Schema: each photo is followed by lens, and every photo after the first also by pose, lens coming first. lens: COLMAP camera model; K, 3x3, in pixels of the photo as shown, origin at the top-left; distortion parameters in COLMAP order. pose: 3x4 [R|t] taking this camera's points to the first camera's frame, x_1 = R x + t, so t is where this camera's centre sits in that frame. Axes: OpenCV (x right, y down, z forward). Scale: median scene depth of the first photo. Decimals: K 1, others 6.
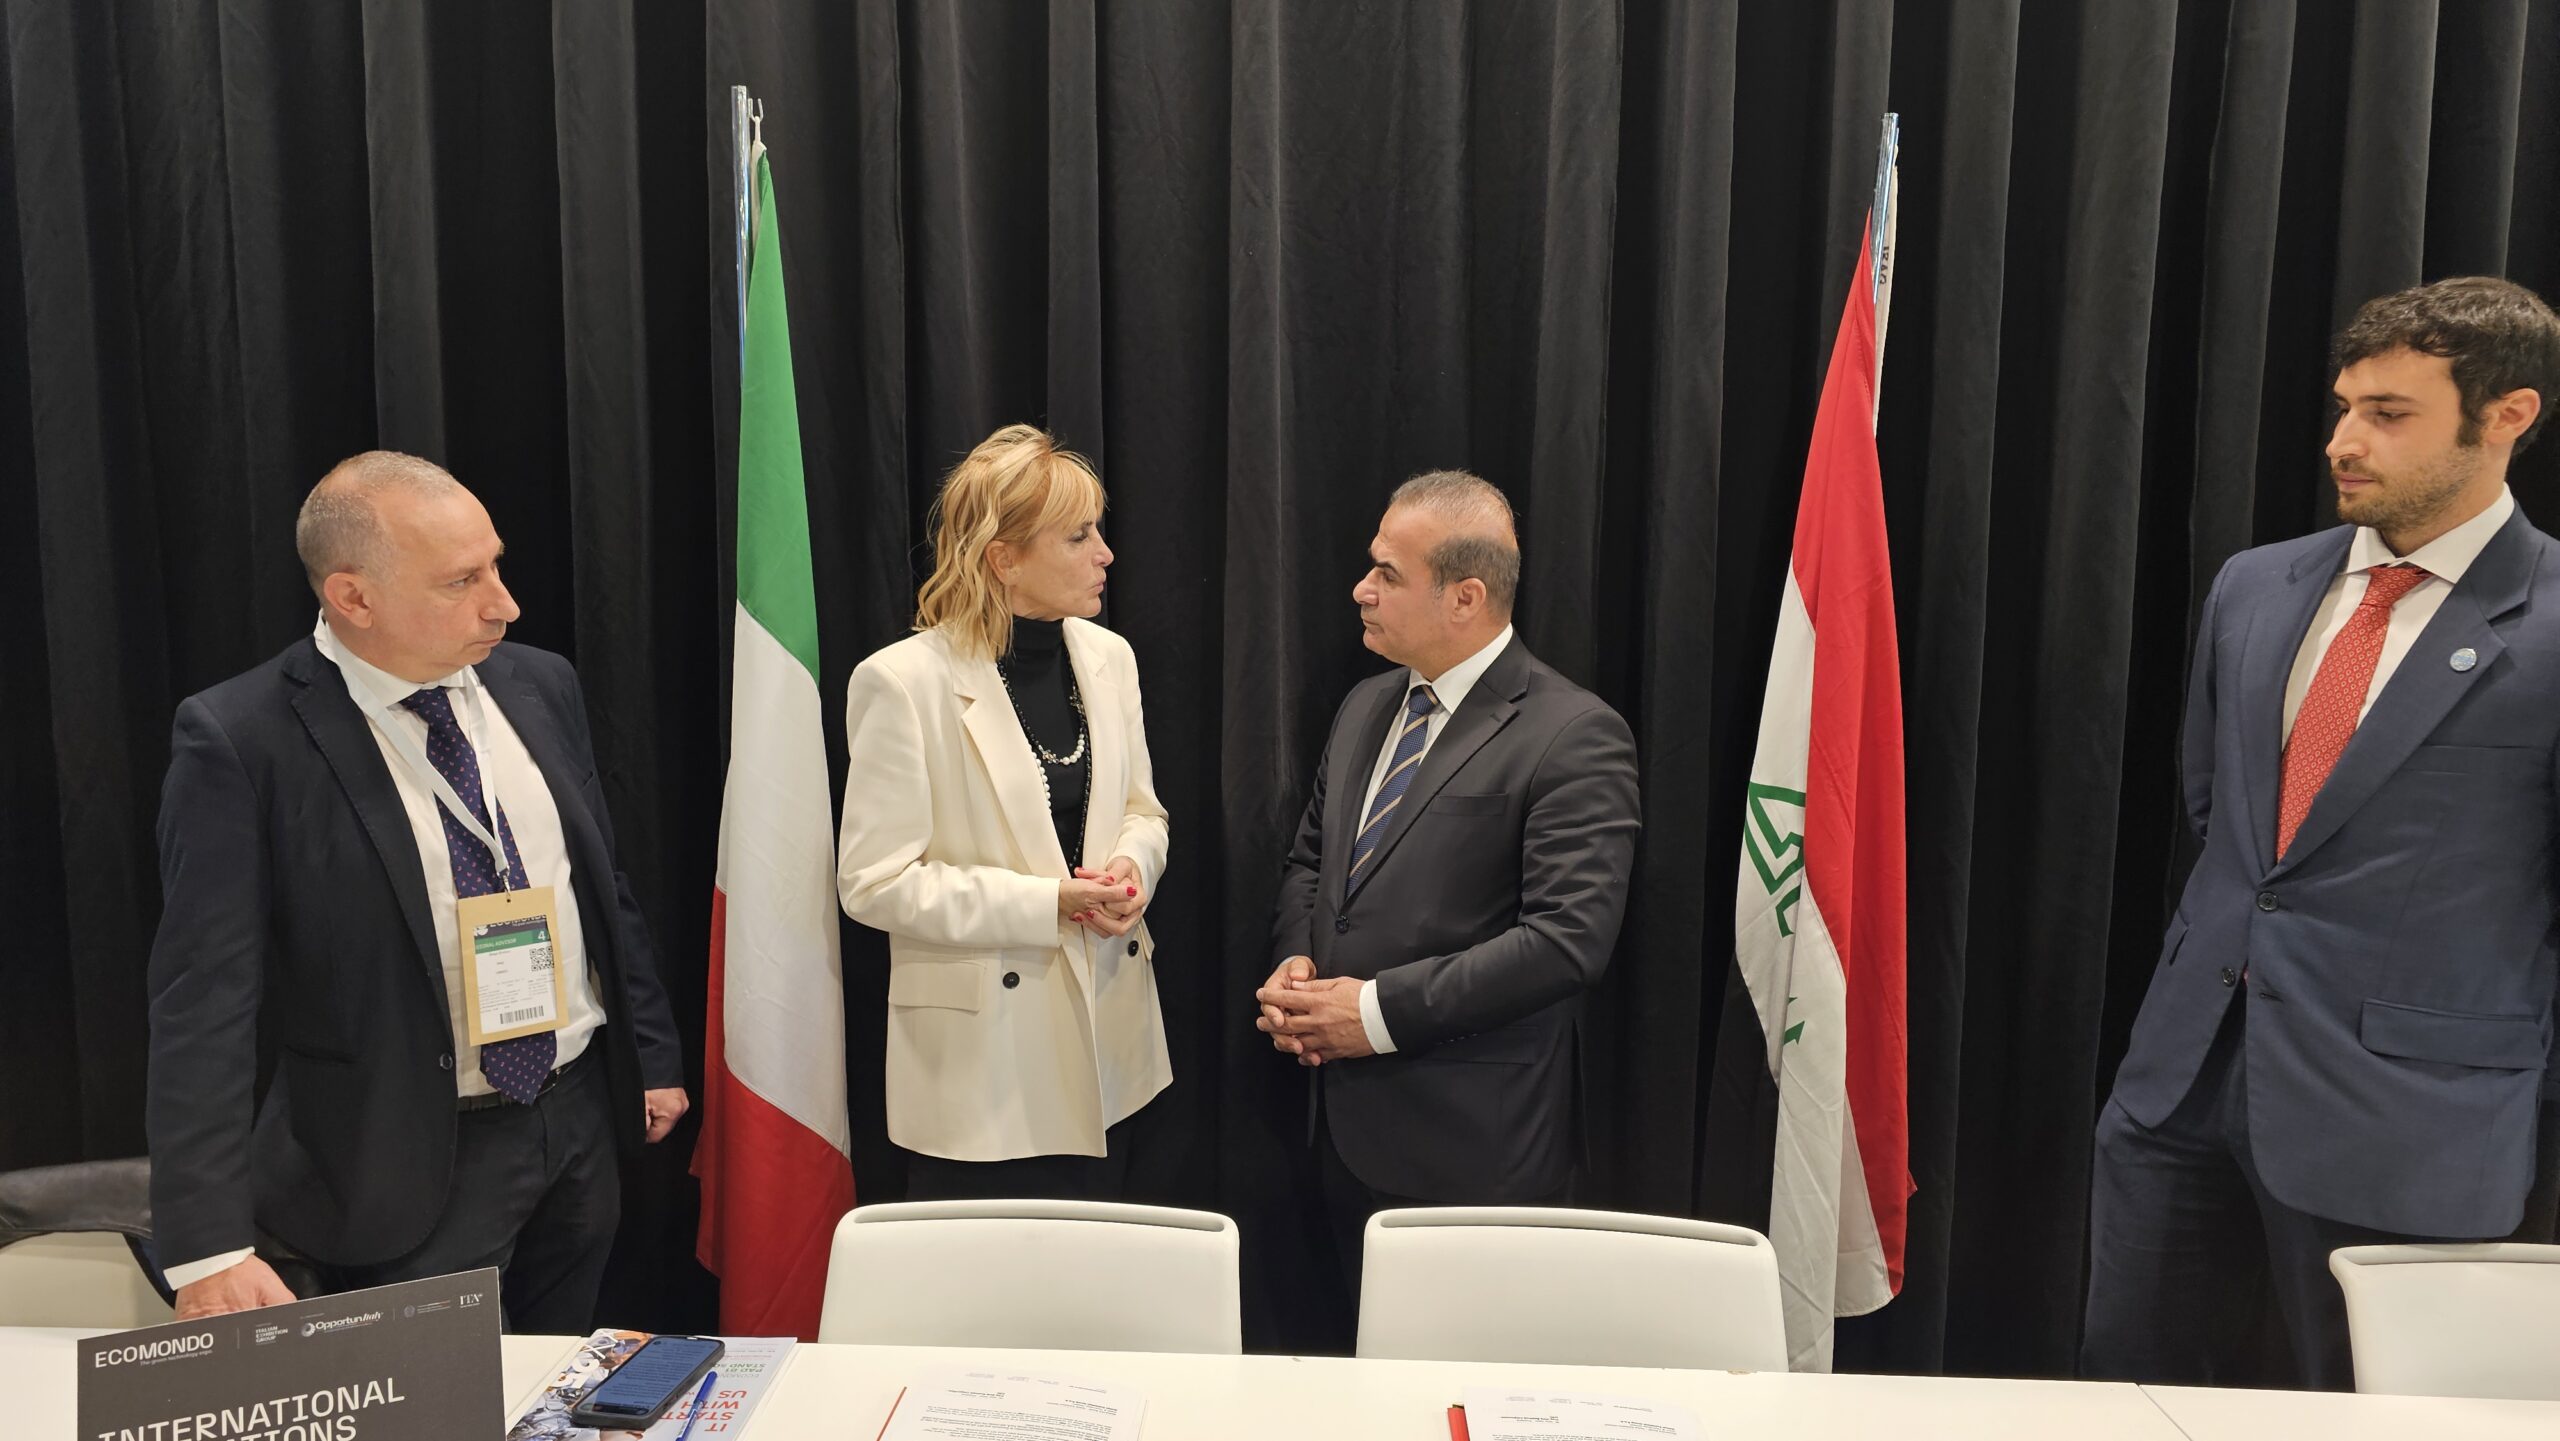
lens RADIAL K [[1746.1, 0, 1256.2], [0, 1746.1, 722.3], [0, 0, 1]] dist [0.056557, -0.048310]
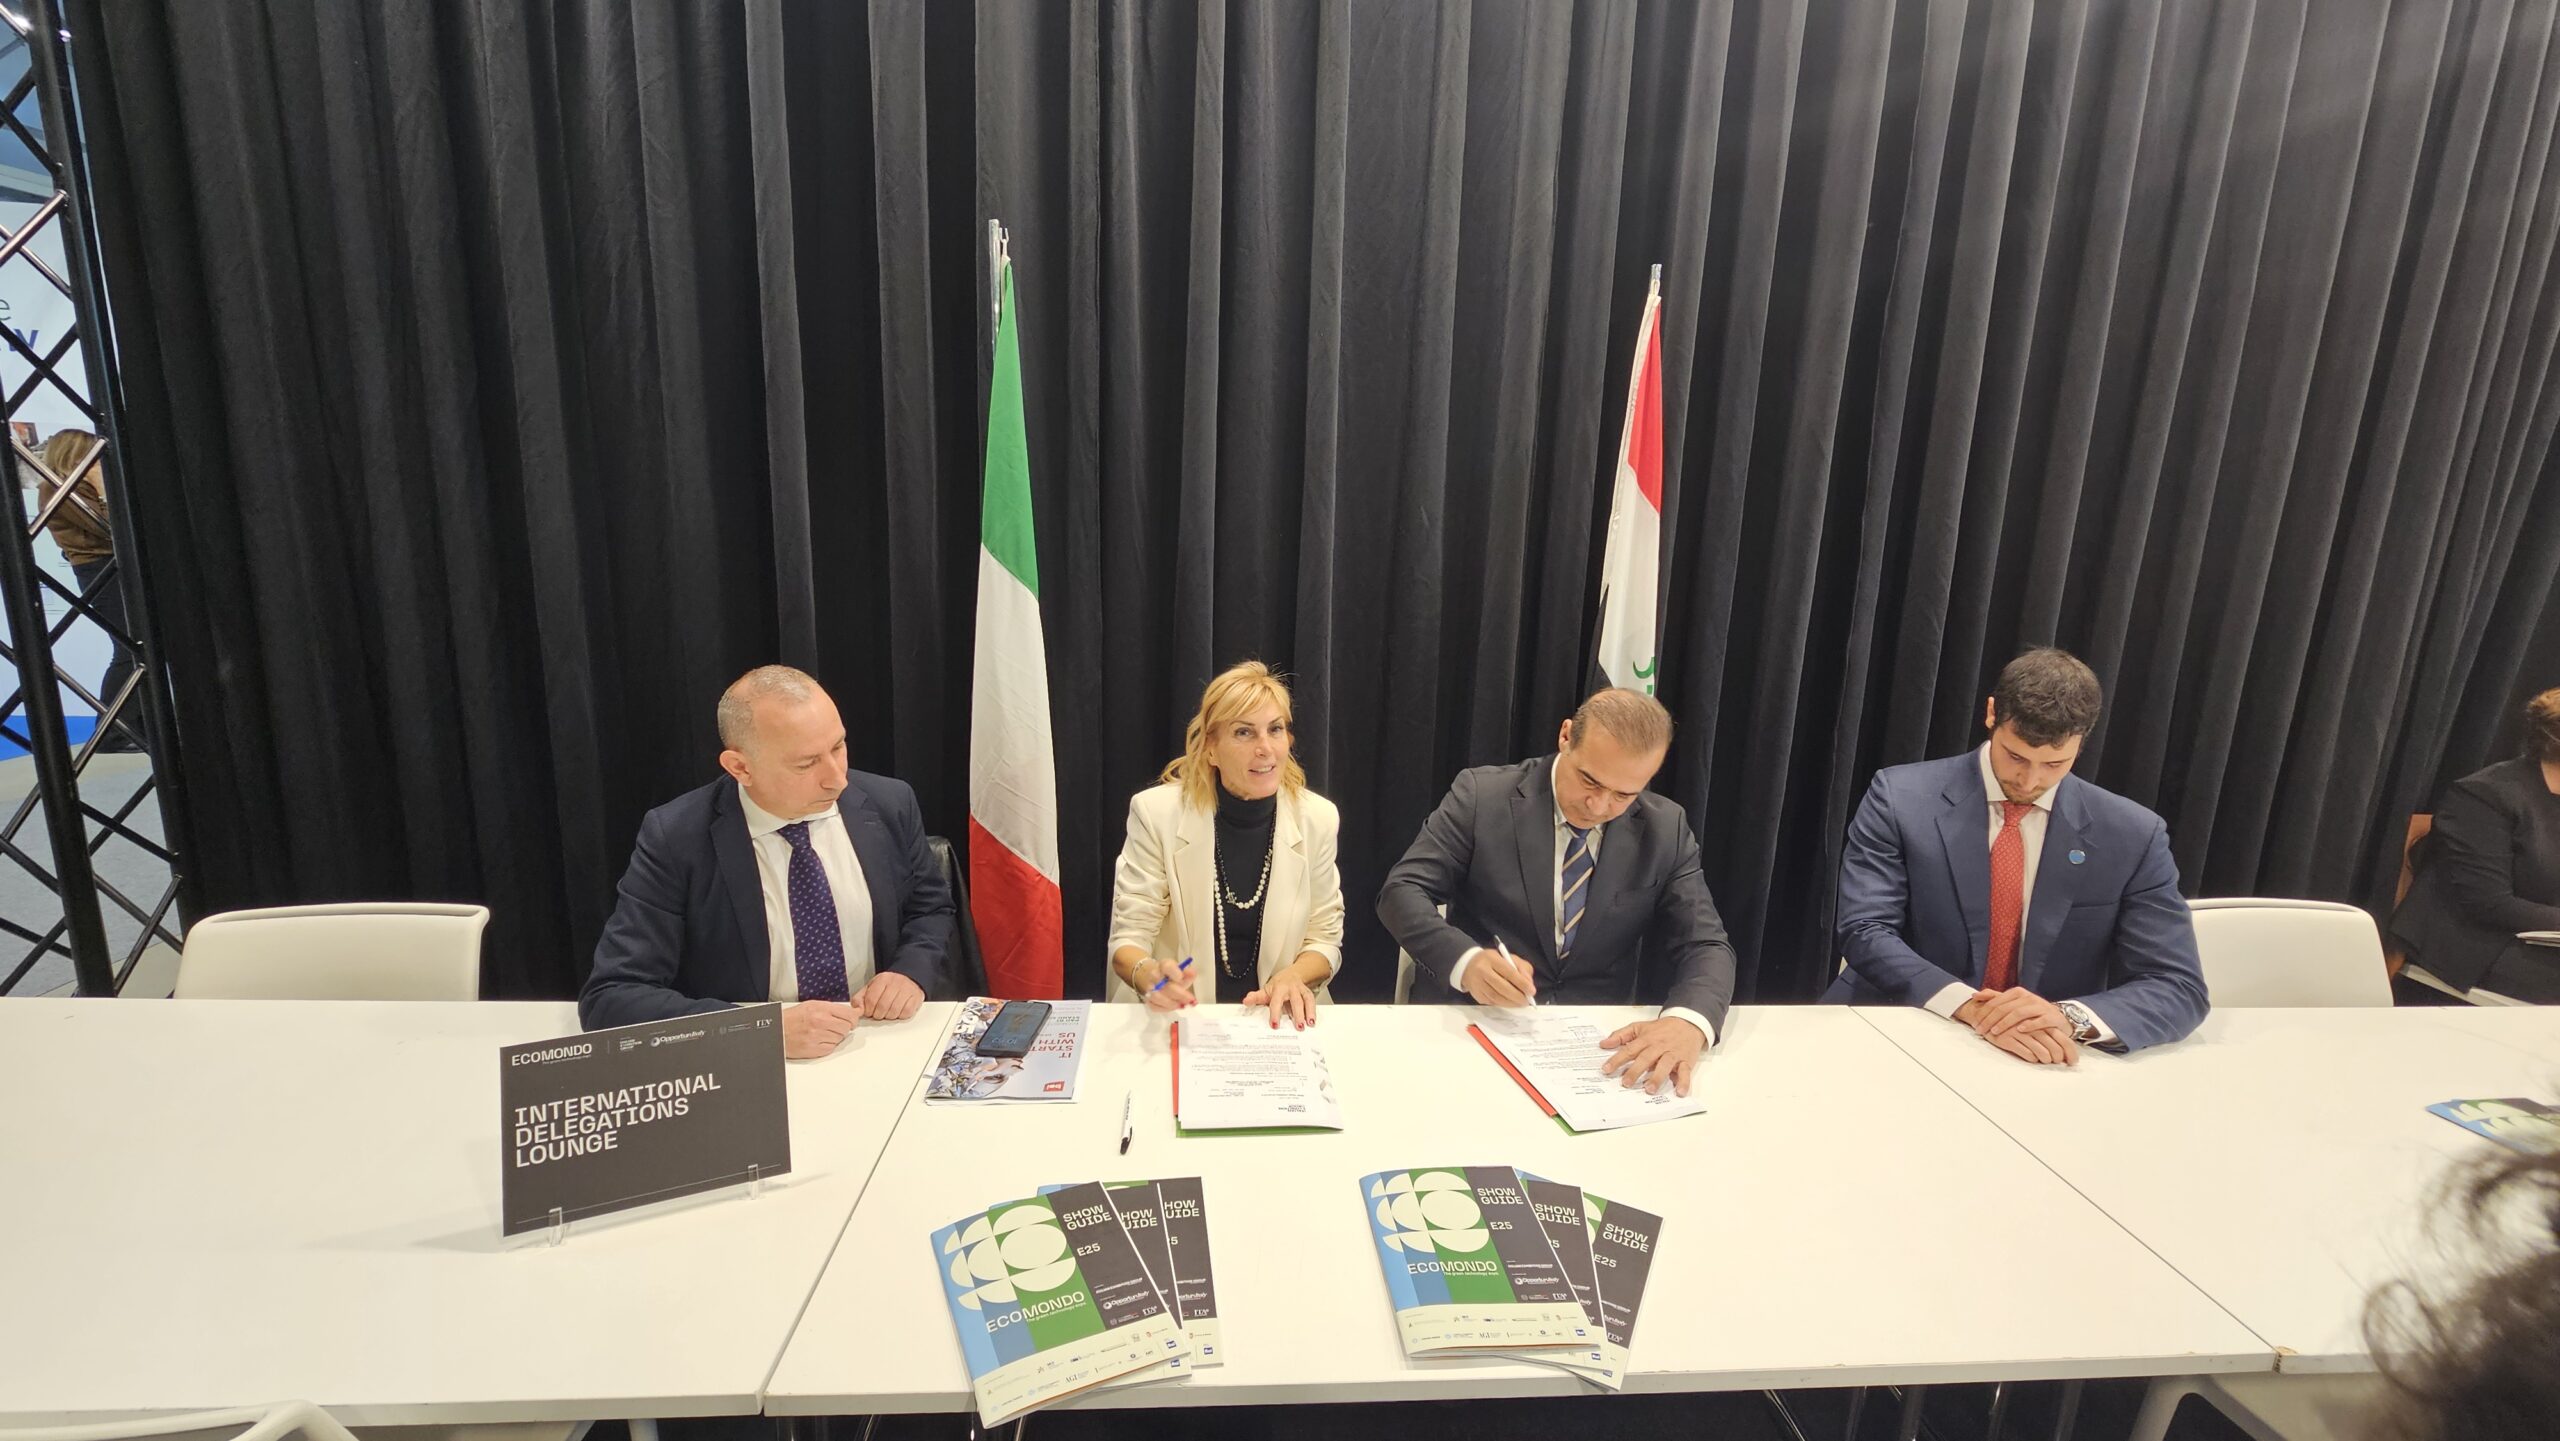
lens RADIAL K [[1058.3, 0, 1282.9], [0, 1058.3, 703.2], [0, 0, 1]] dist [-0.004081, 0.001276]
pose [[0.994776, 0.009478, 0.101641, -0.177824], [-0.018486, 0.995944, 0.088056, -0.019451], [-0.100394, -0.089475, 0.990916, 0.020268]]
